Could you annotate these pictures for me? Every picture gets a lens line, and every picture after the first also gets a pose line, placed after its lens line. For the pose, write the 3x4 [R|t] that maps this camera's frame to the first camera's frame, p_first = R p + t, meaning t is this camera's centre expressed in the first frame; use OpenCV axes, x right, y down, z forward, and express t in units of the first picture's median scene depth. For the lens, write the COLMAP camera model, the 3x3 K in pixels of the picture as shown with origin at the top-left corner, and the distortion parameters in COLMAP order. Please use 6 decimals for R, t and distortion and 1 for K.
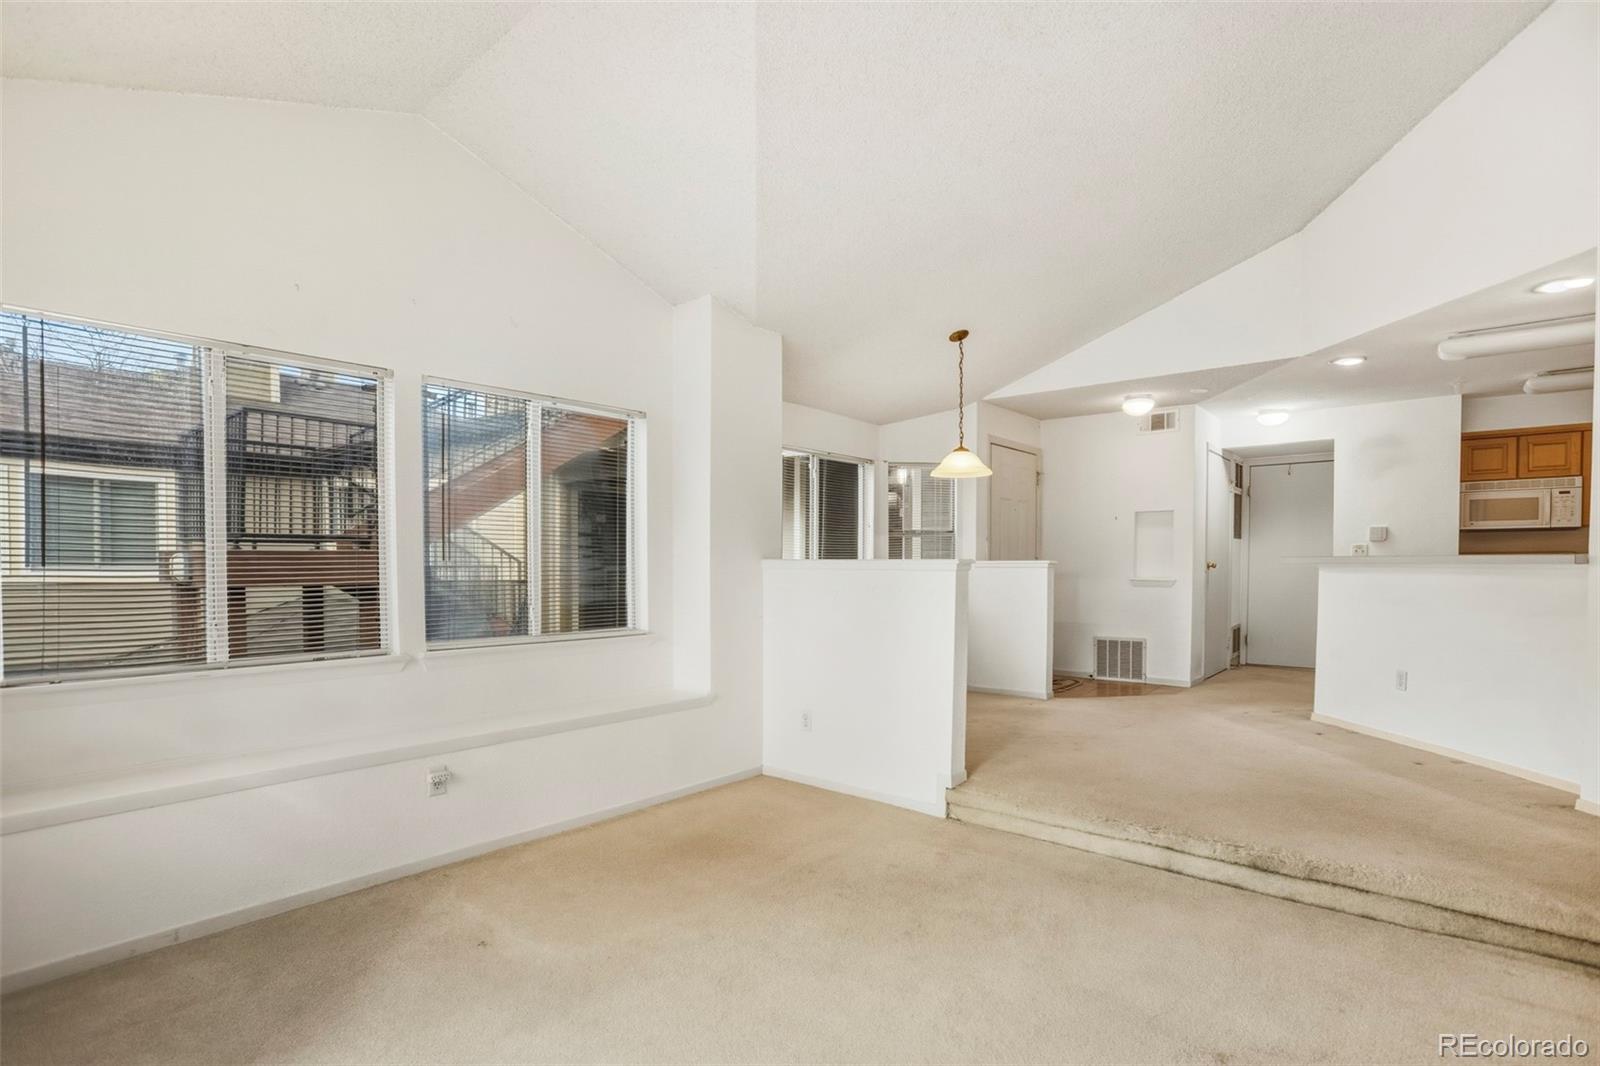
lens RADIAL K [[740.7, 0, 772.3], [0, 740.7, 560.4], [0, 0, 1]] dist [0.001572, 0.001040]
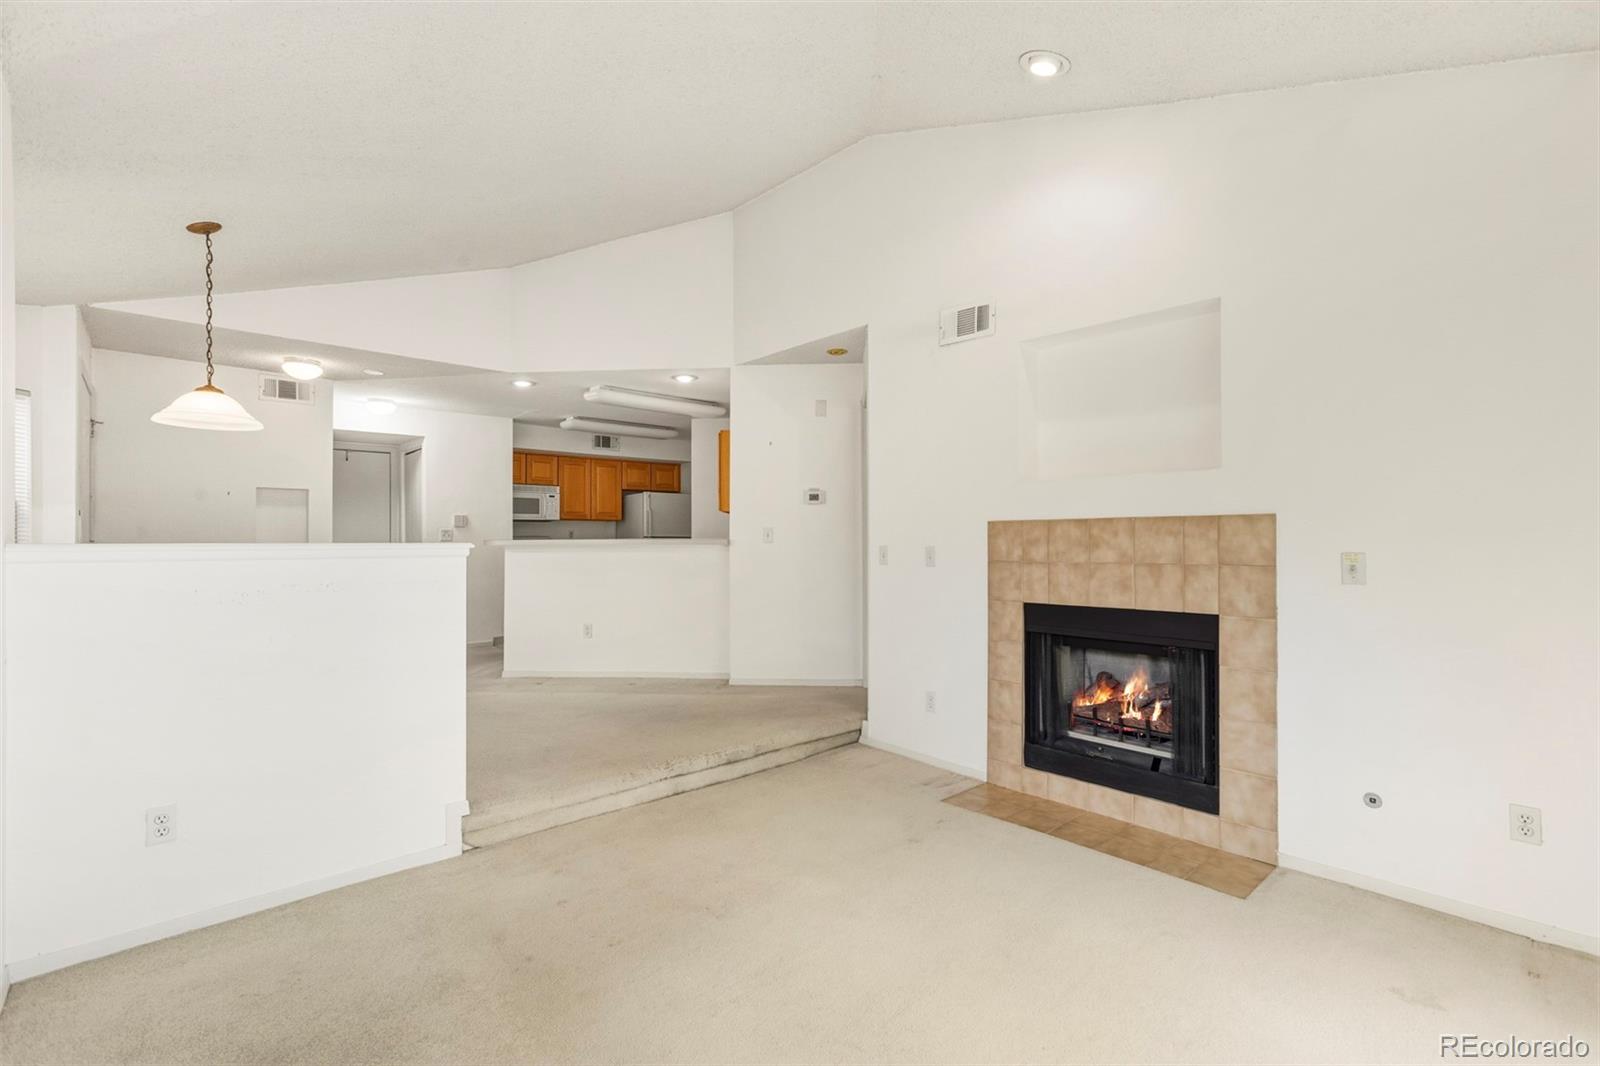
lens RADIAL K [[740.7, 0, 806.2], [0, 740.7, 536.3], [0, 0, 1]] dist [0.001572, 0.001040]
pose [[0.142303, 0.004290, 0.989814, -0.537297], [0.002431, 0.999986, -0.004683, -0.006622], [-0.989820, 0.003072, 0.142291, 0.487394]]
